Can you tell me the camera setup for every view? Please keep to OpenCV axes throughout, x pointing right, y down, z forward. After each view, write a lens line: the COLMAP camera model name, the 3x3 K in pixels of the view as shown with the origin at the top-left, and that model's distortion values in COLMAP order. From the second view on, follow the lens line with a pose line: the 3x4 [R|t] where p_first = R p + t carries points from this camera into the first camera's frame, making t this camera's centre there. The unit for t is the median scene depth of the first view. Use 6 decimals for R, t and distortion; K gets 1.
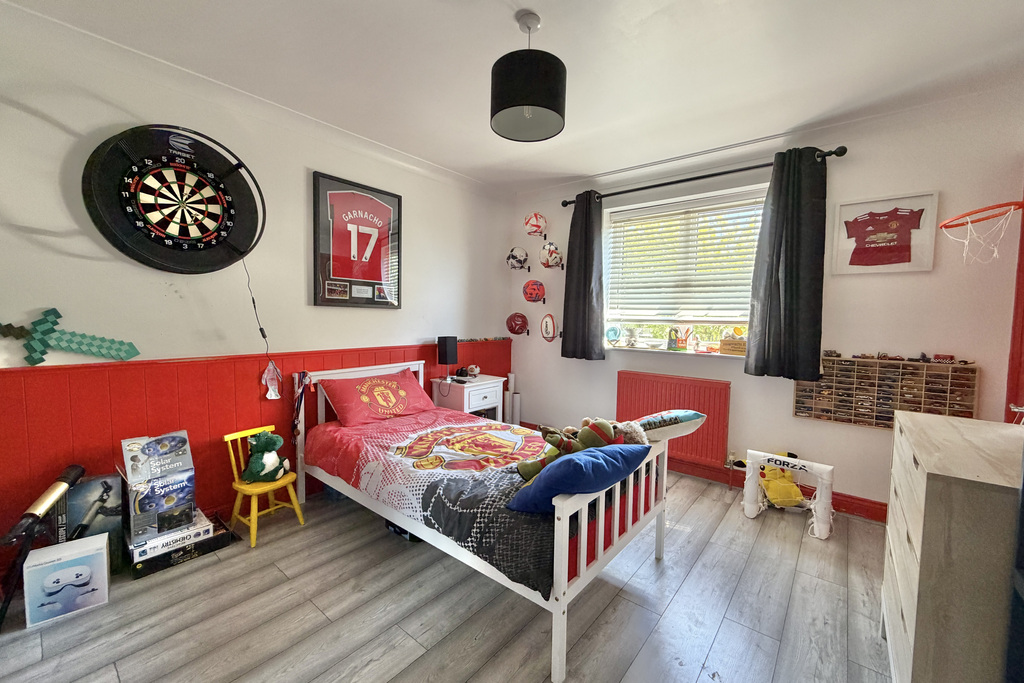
lens RADIAL K [[406.9, 0, 508.6], [0, 406.9, 338.5], [0, 0, 1]] dist [-0.007033, 0.000503]
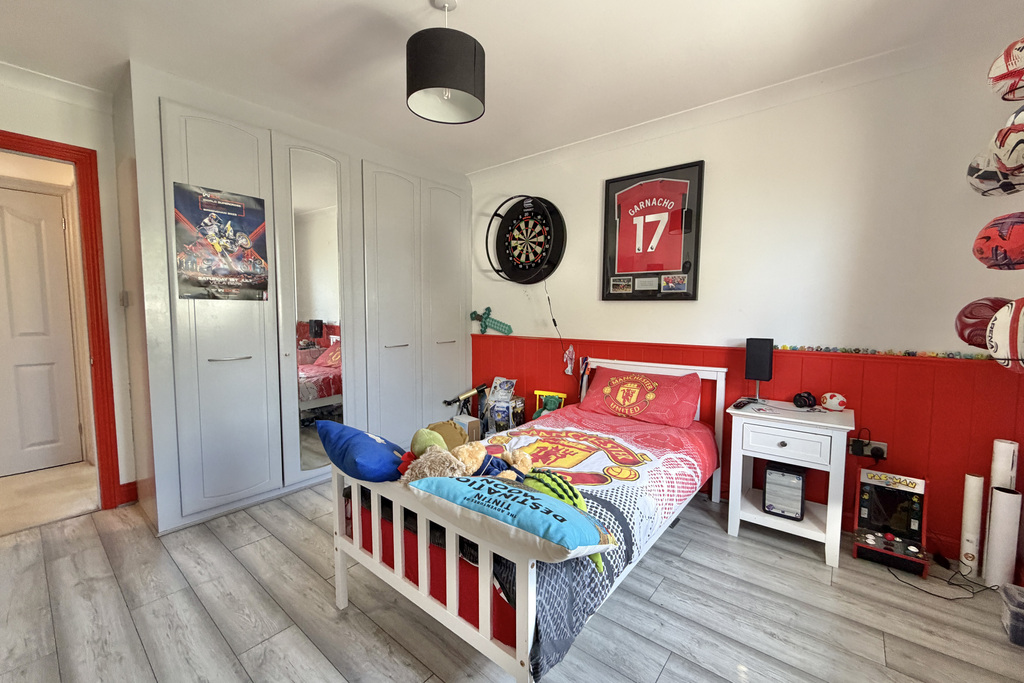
lens RADIAL K [[406.9, 0, 509.1], [0, 406.9, 339.0], [0, 0, 1]] dist [-0.007033, 0.000503]
pose [[0.002883, 0.056410, -0.998404, 0.740894], [-0.056880, 0.996801, 0.056155, -0.026075], [0.998377, 0.056627, 0.006082, 0.831951]]
